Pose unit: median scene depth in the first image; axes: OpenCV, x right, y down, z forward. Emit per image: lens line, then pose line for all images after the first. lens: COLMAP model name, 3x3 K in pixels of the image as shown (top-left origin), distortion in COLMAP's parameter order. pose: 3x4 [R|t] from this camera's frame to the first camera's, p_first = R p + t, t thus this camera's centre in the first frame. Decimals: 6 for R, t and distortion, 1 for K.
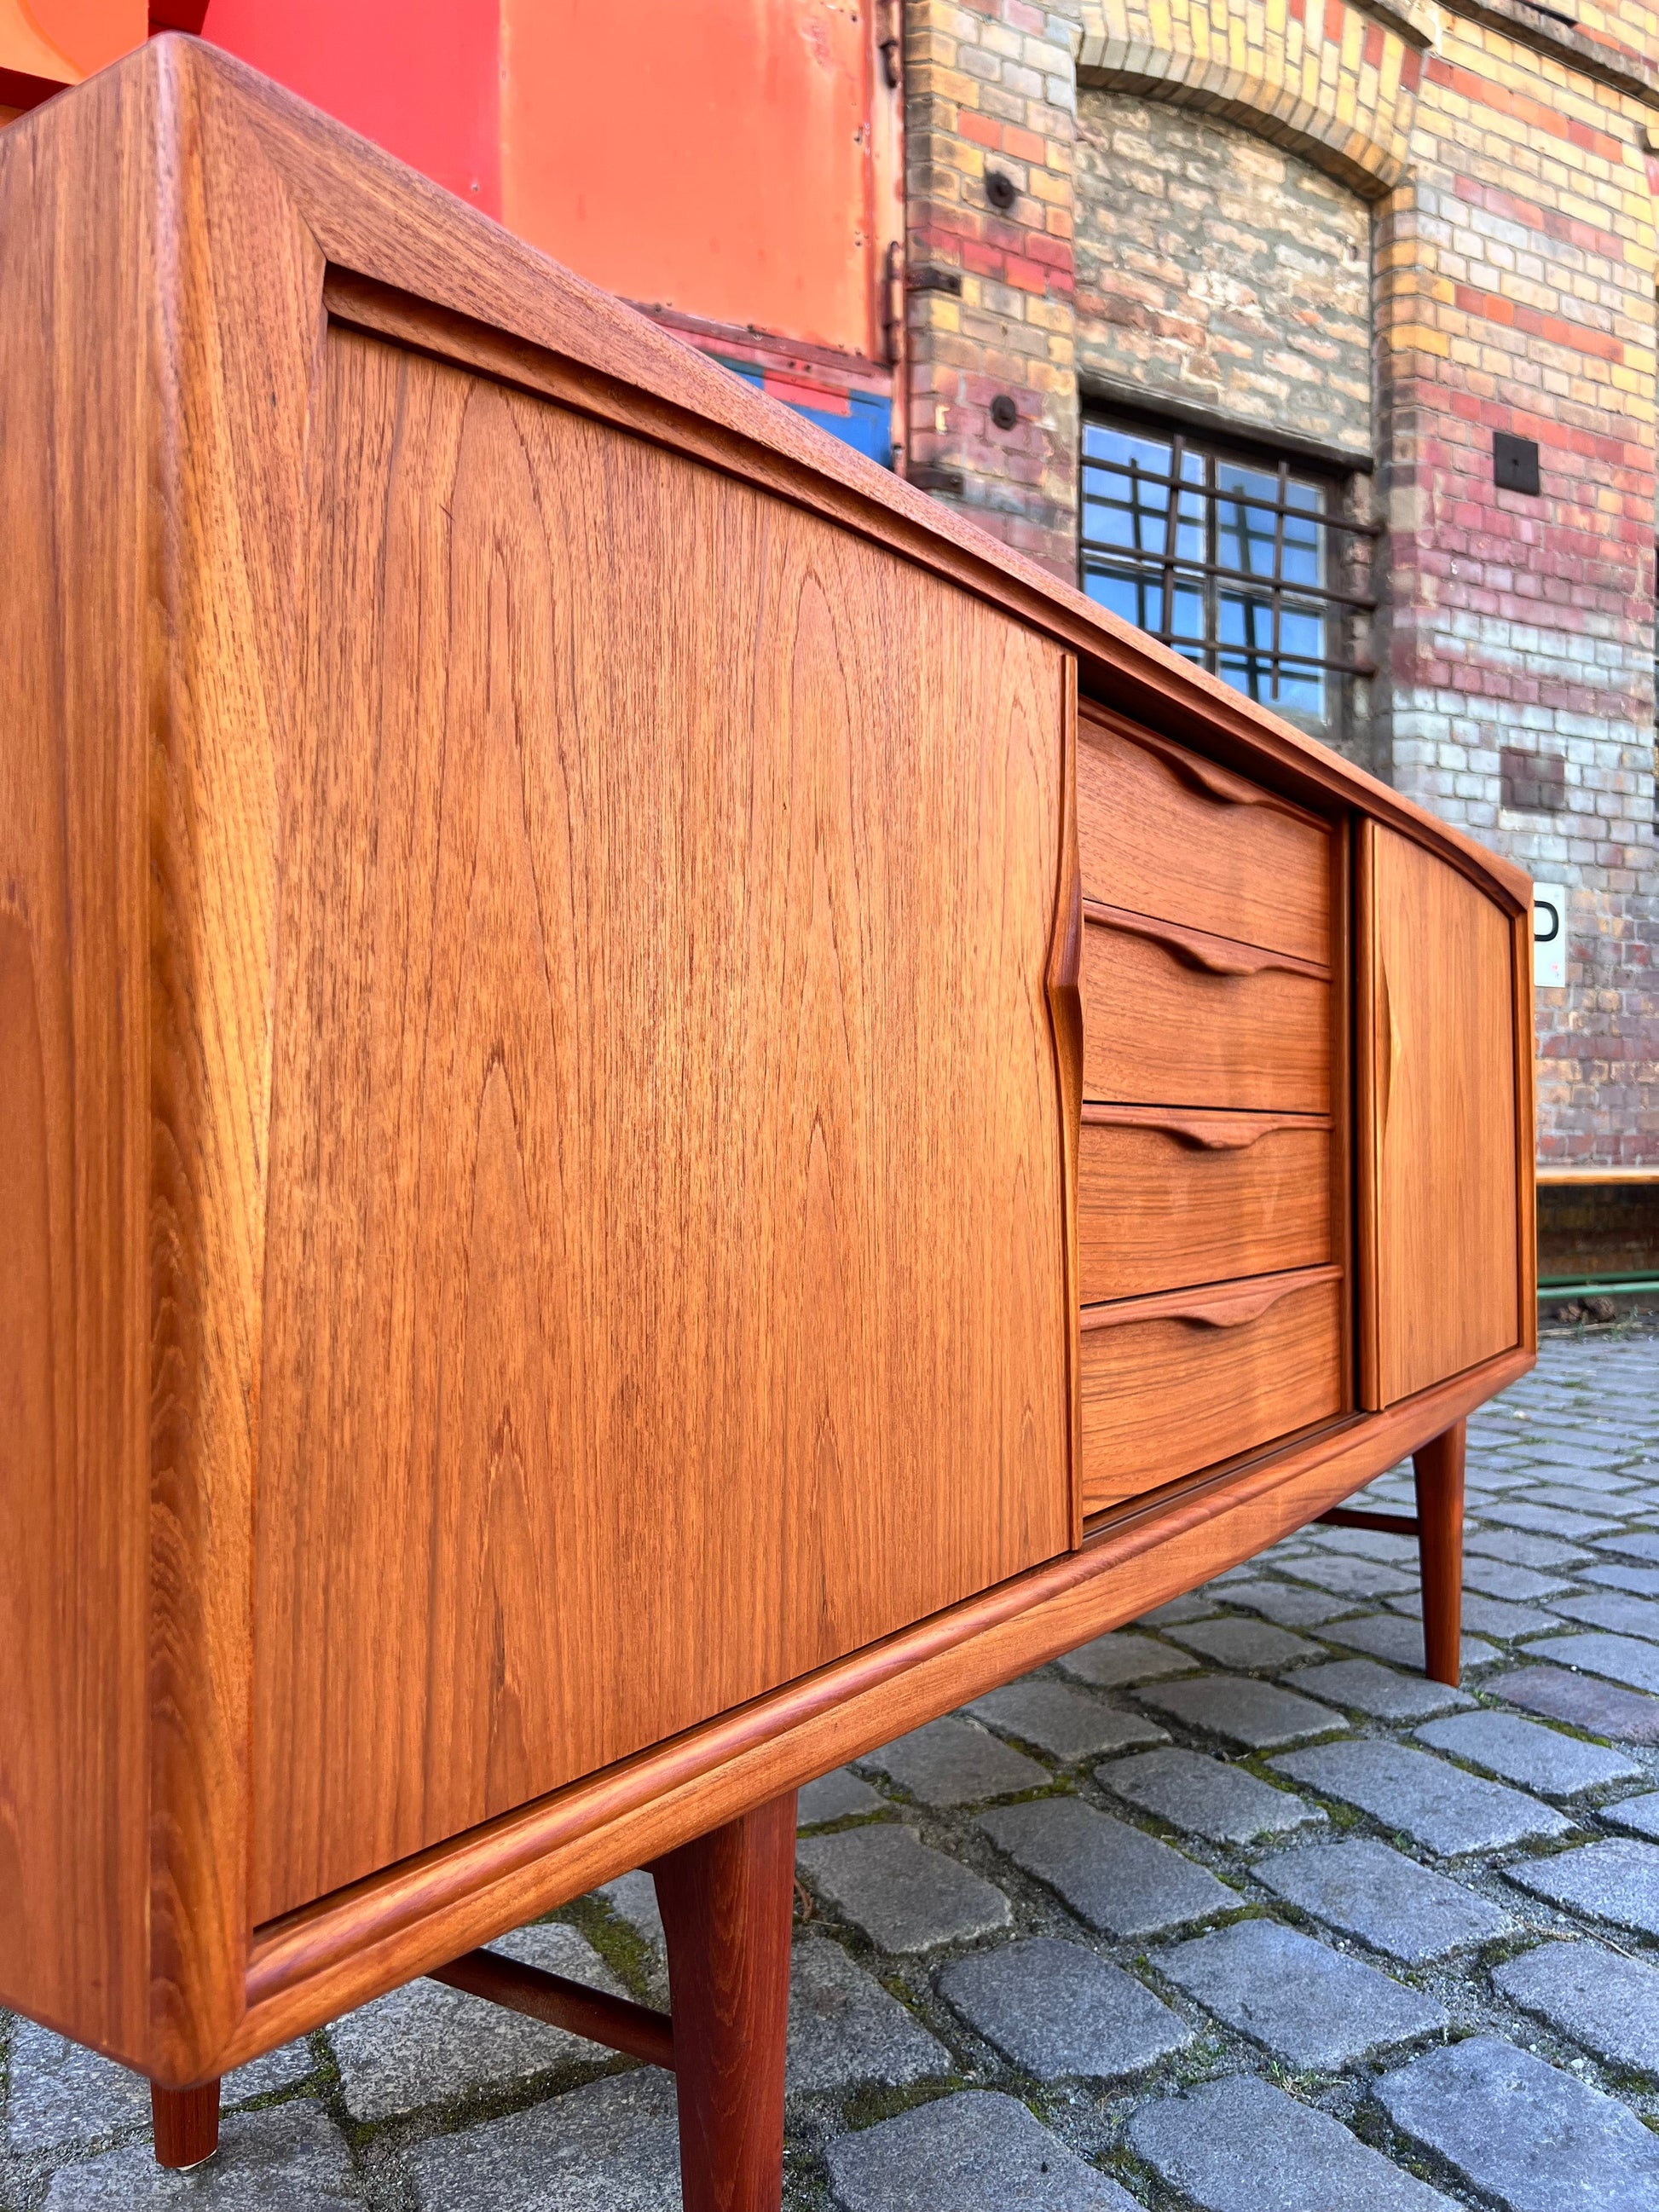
lens RADIAL K [[1678.7, 0, 817.1], [0, 1678.7, 1126.2], [0, 0, 1]] dist [0.042251, -0.059274]
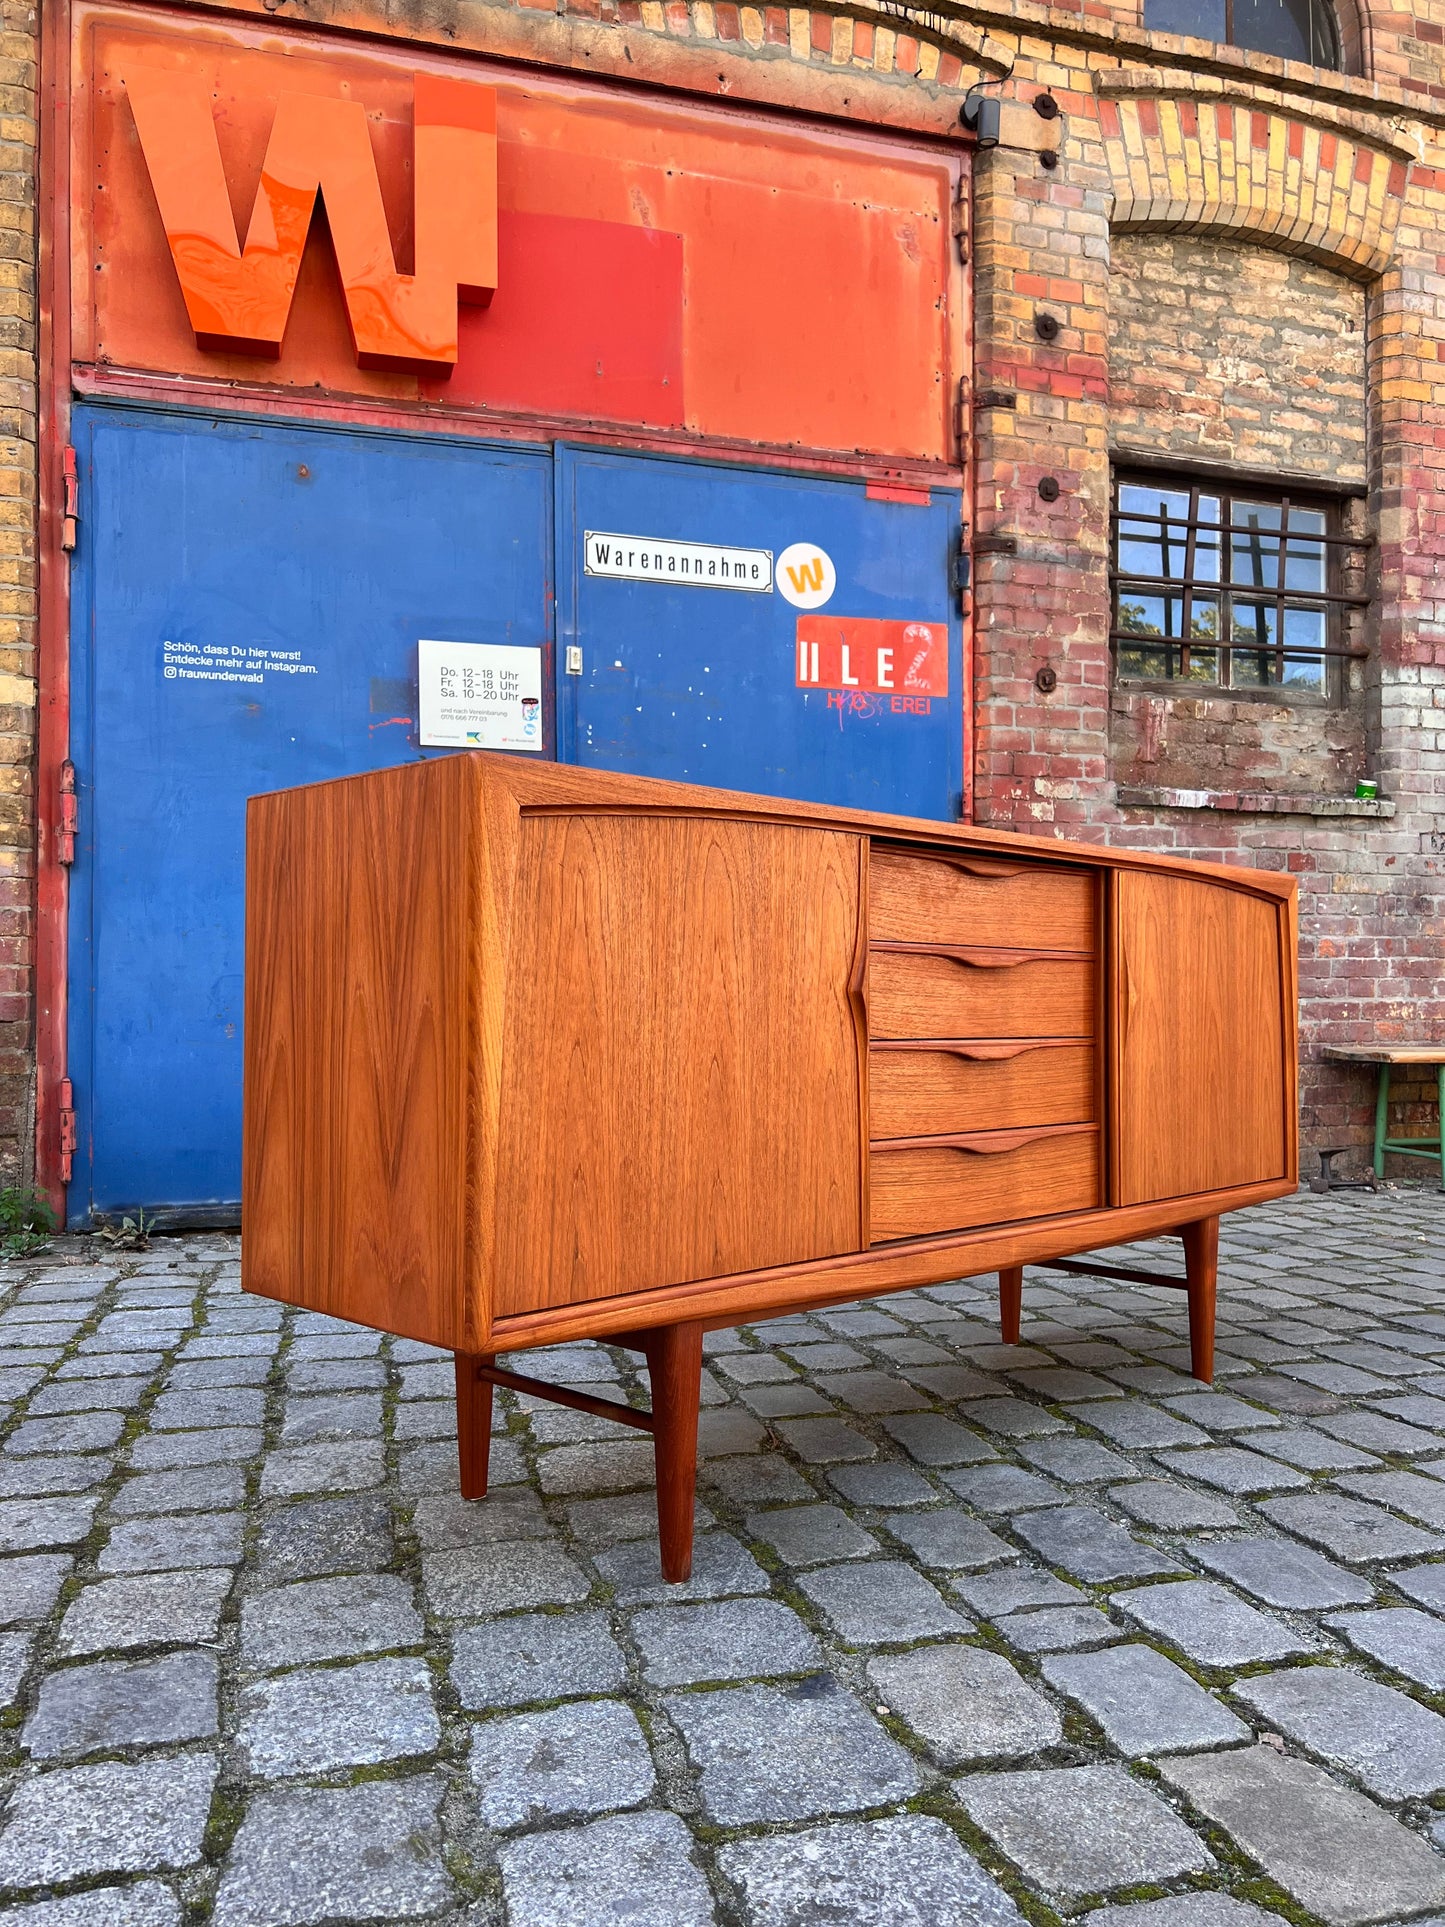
lens RADIAL K [[1462.3, 0, 693.5], [0, 1462.3, 968.7], [0, 0, 1]] dist [0.042251, -0.059274]
pose [[0.977741, 0.002800, -0.209796, 0.222850], [-0.005178, 0.999928, -0.010784, -0.060501], [0.209751, 0.011630, 0.977686, -0.595600]]
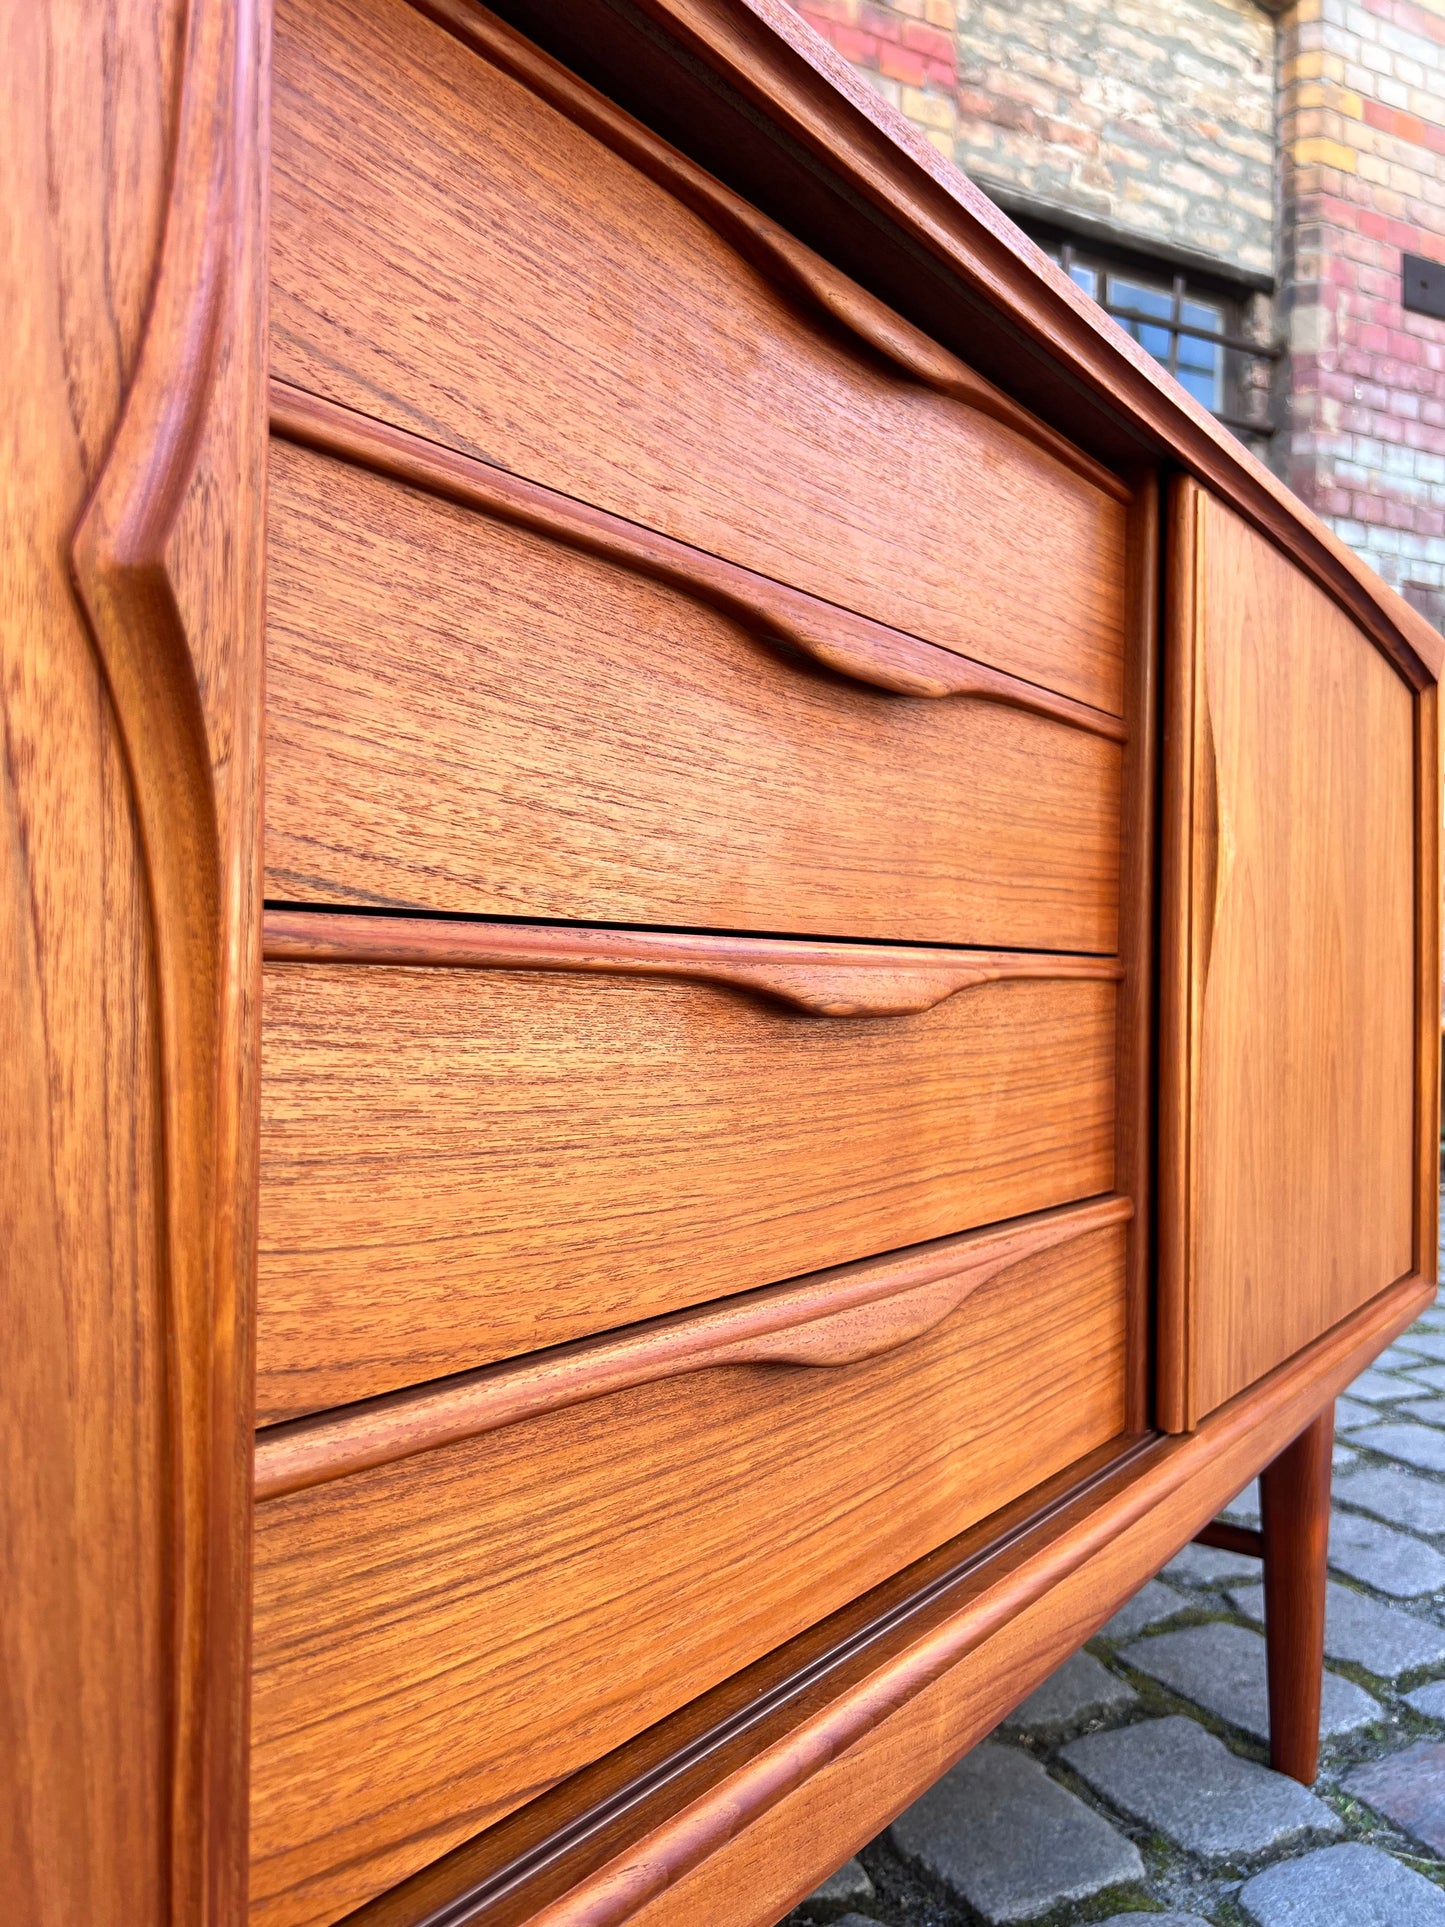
lens RADIAL K [[1462.3, 0, 722.0], [0, 1462.3, 979.5], [0, 0, 1]] dist [0.042251, -0.059274]
pose [[0.998920, 0.015717, -0.043734, 0.186148], [-0.015158, 0.999800, 0.013076, -0.002857], [0.043931, -0.012399, 0.998958, 0.461123]]
